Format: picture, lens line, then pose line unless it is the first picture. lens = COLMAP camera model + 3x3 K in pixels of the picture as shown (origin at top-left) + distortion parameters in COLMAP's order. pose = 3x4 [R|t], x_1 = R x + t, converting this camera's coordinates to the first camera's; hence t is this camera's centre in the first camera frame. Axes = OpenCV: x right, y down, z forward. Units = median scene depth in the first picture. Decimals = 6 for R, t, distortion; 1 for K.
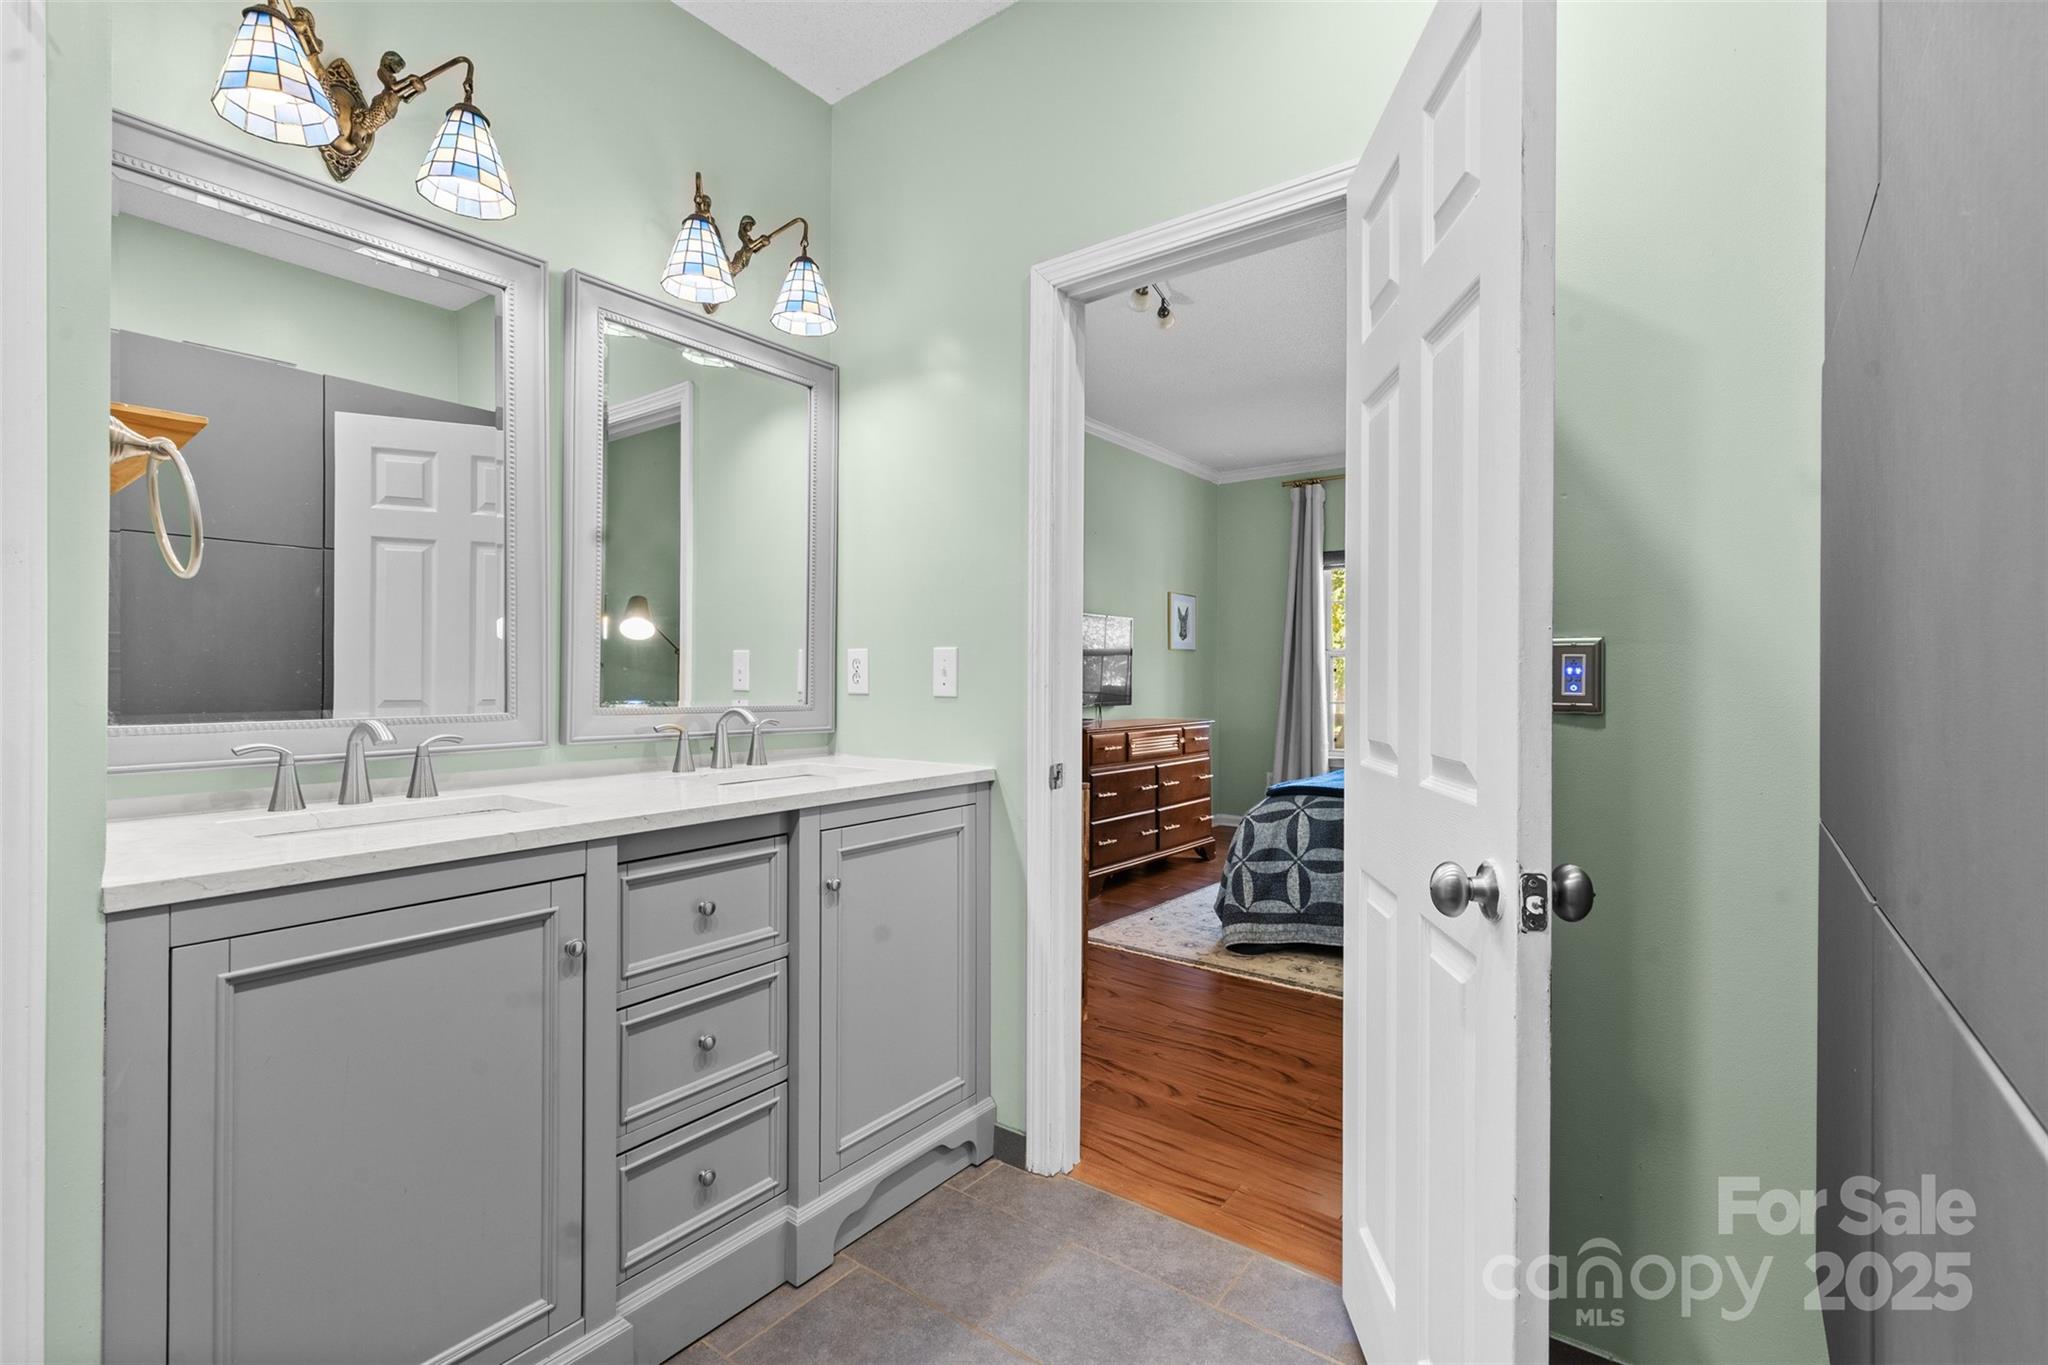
lens RADIAL K [[921.7, 0, 1018.2], [0, 921.7, 678.9], [0, 0, 1]] dist [0.007951, -0.000417]
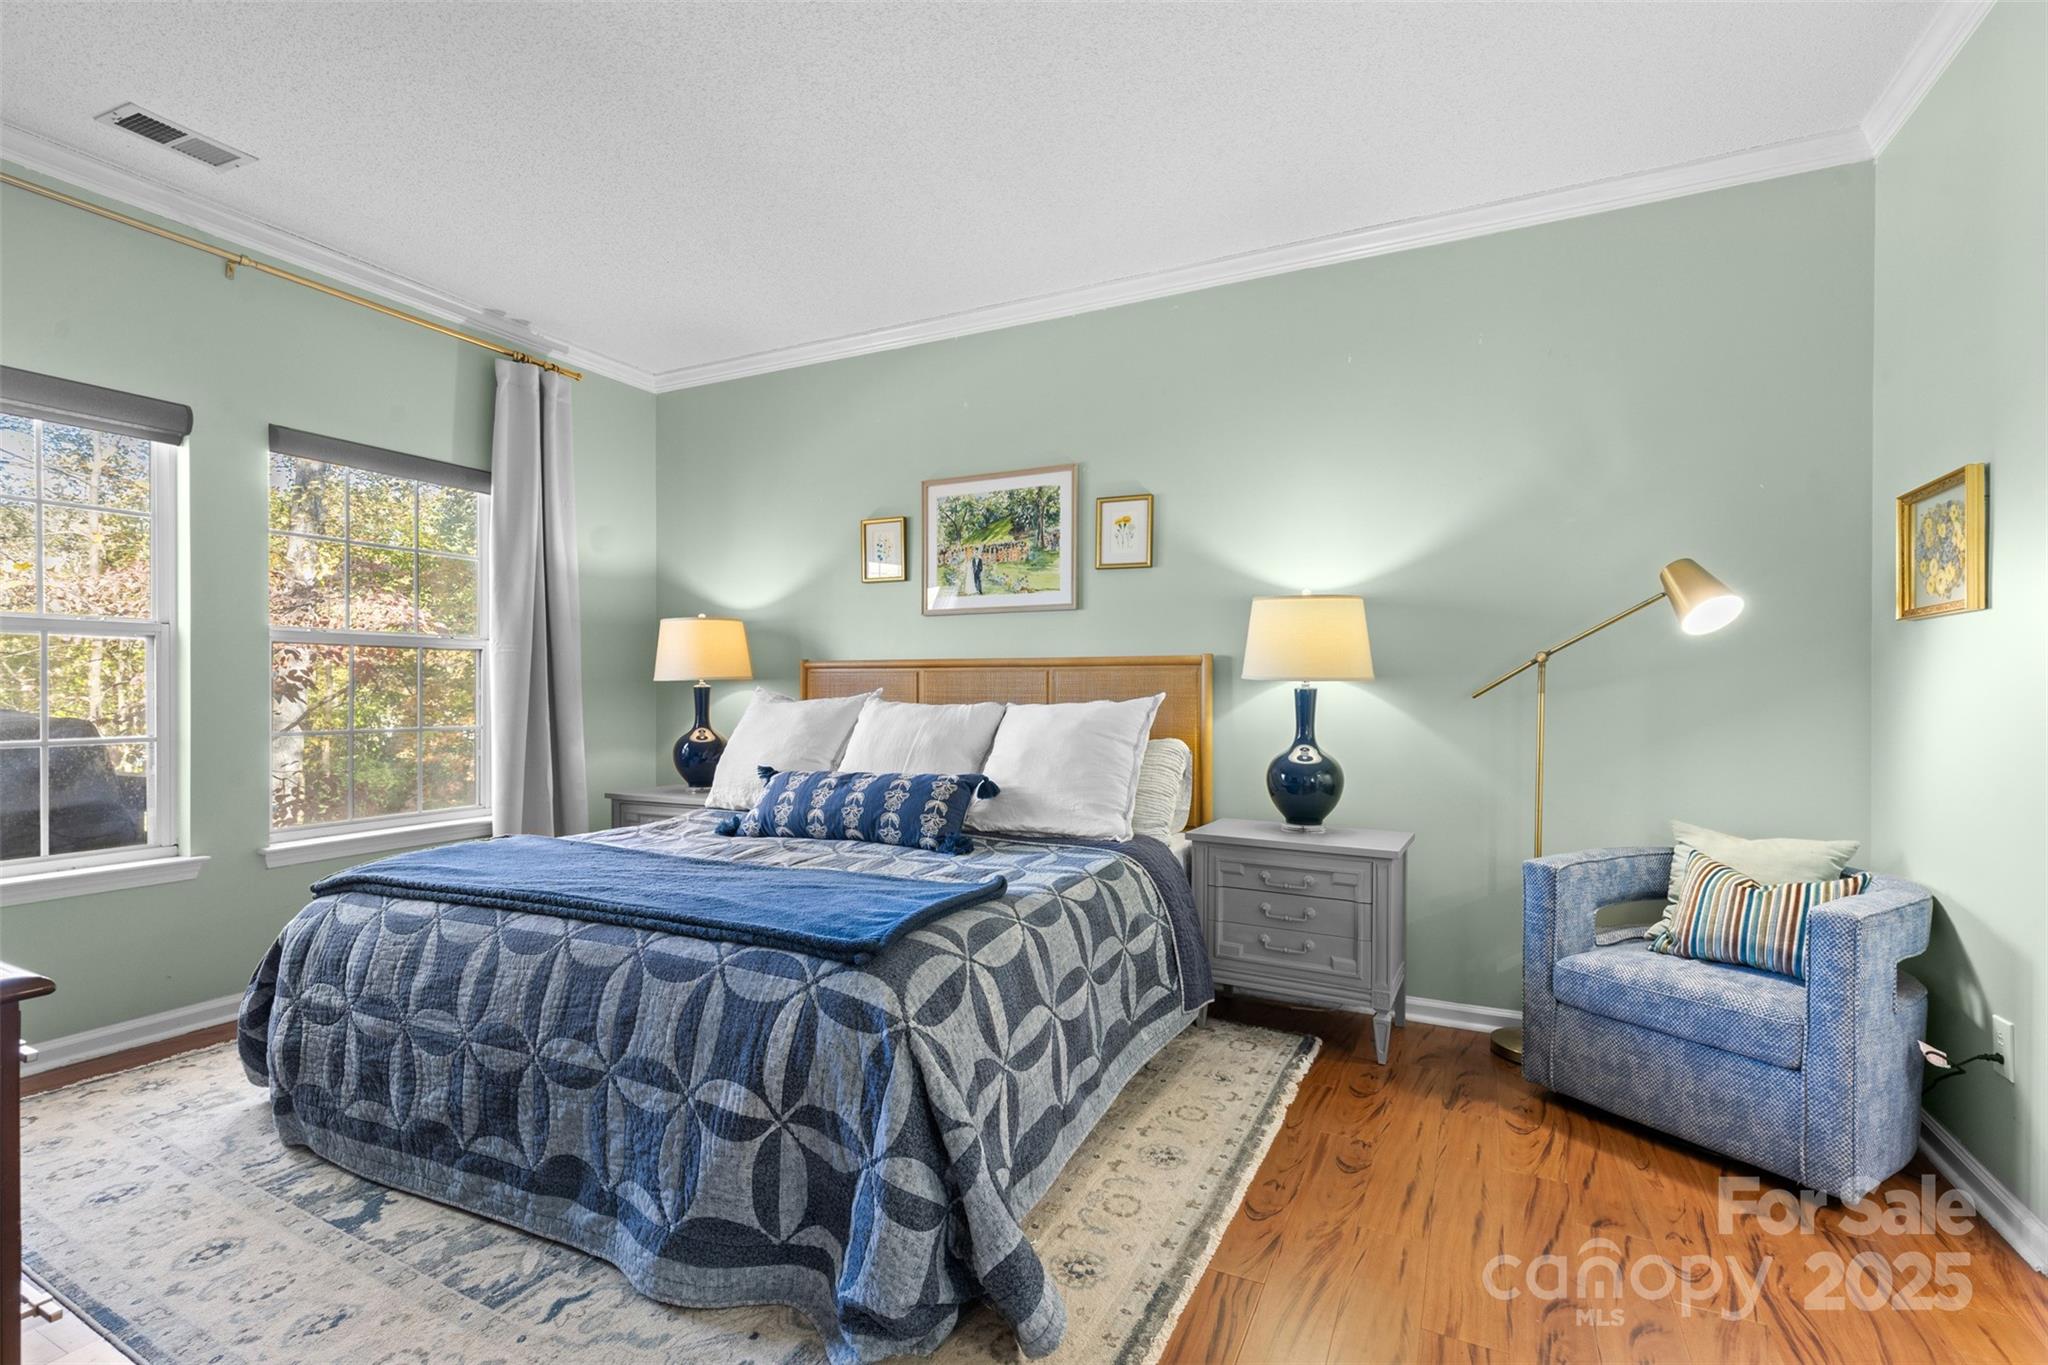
lens RADIAL K [[924.5, 0, 1023.5], [0, 924.5, 691.0], [0, 0, 1]] dist [0.009823, -0.001708]
pose [[-0.185450, -0.004249, 0.982644, -0.171181], [0.000484, 0.999990, 0.004415, 0.000557], [-0.982653, 0.001295, -0.185447, 1.084733]]
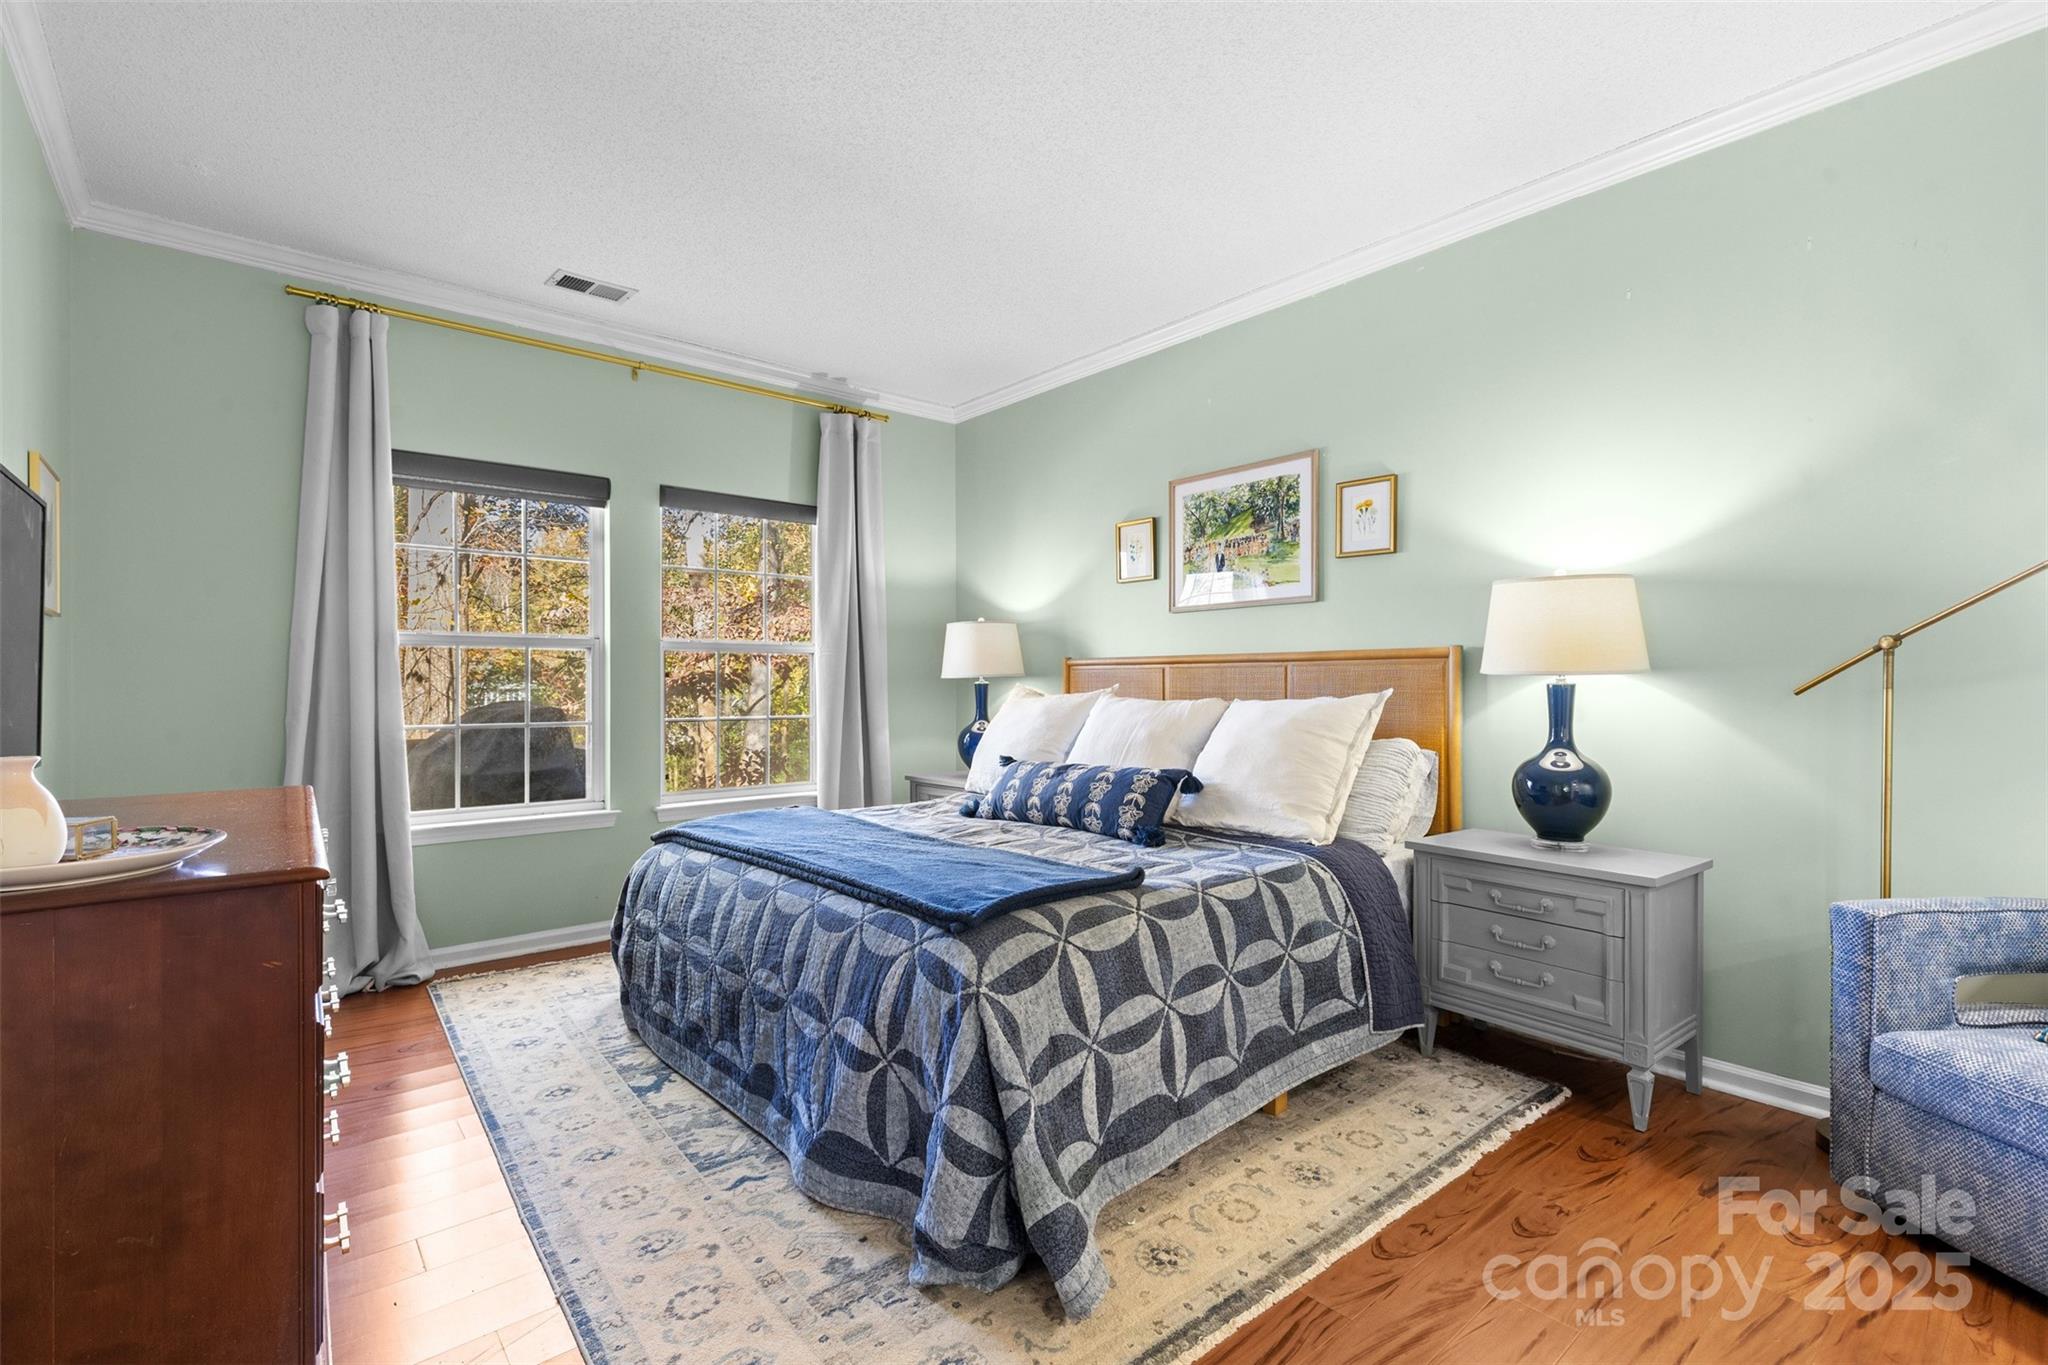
lens RADIAL K [[921.7, 0, 1018.2], [0, 921.7, 678.9], [0, 0, 1]] dist [0.007951, -0.000417]
pose [[0.221291, 0.003261, 0.975202, -0.197721], [0.004096, 0.999982, -0.004273, -0.000256], [-0.975199, 0.004941, 0.221274, 0.932000]]
